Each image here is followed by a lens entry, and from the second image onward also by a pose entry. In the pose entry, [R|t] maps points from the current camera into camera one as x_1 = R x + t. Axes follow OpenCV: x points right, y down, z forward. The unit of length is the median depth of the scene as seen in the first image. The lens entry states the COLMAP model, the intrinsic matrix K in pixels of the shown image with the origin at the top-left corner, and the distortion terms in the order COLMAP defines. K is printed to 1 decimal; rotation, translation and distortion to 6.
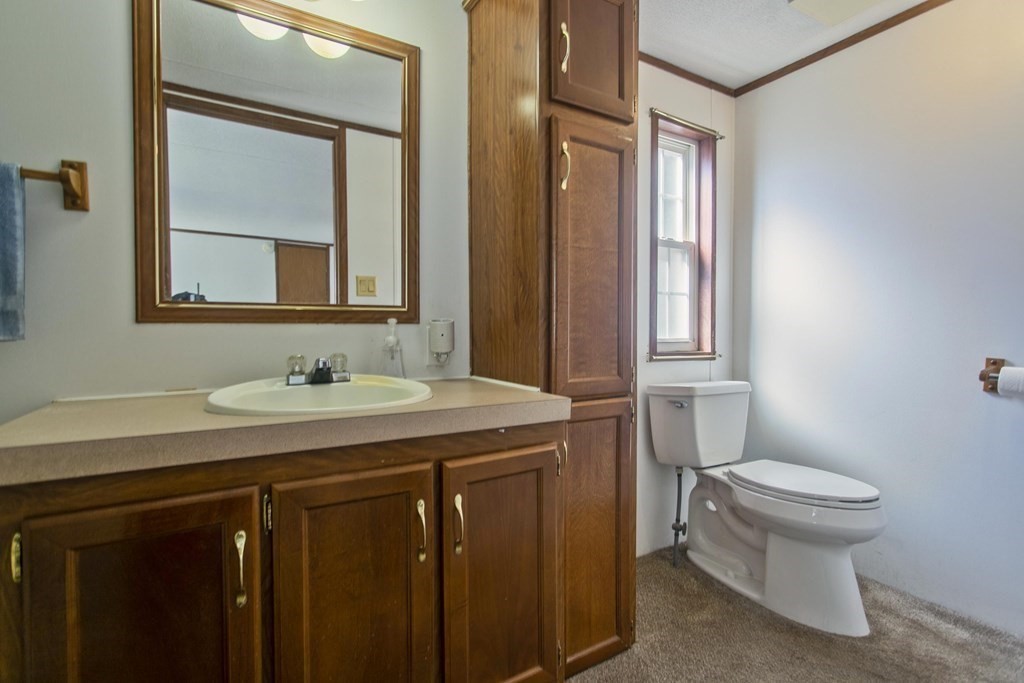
lens RADIAL K [[487.1, 0, 514.3], [0, 487.1, 329.4], [0, 0, 1]] dist [-0.016461, -0.000147]
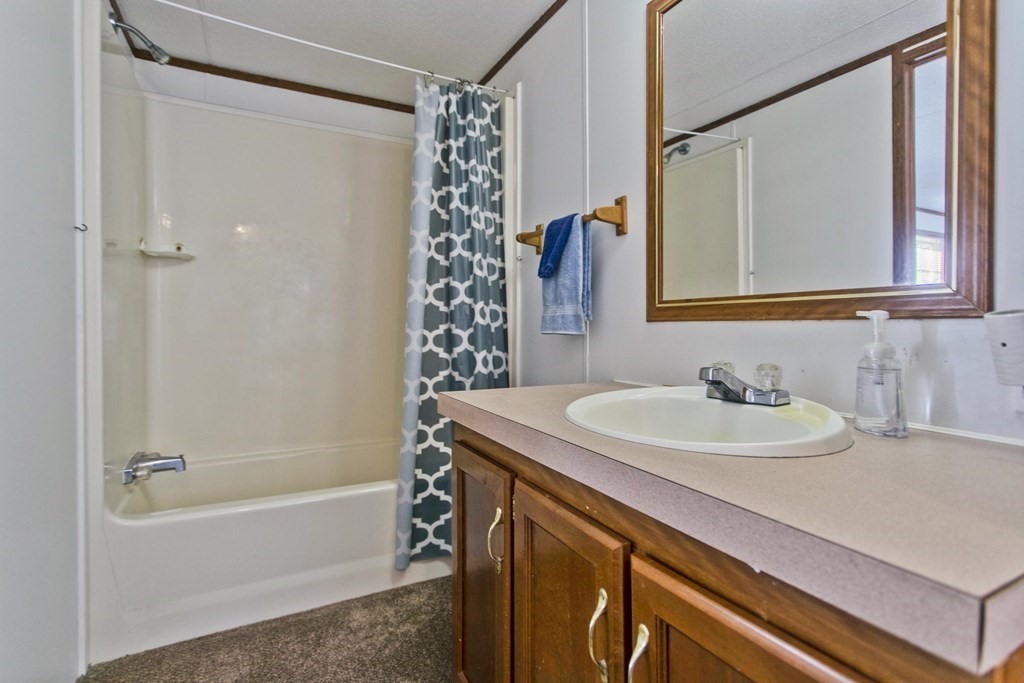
lens RADIAL K [[487.1, 0, 514.3], [0, 487.1, 329.4], [0, 0, 1]] dist [-0.016461, -0.000147]
pose [[-0.072290, 0.010710, -0.997326, 0.380492], [-0.000128, 0.999942, 0.010747, -0.007997], [0.997384, 0.000905, -0.072284, 0.746954]]
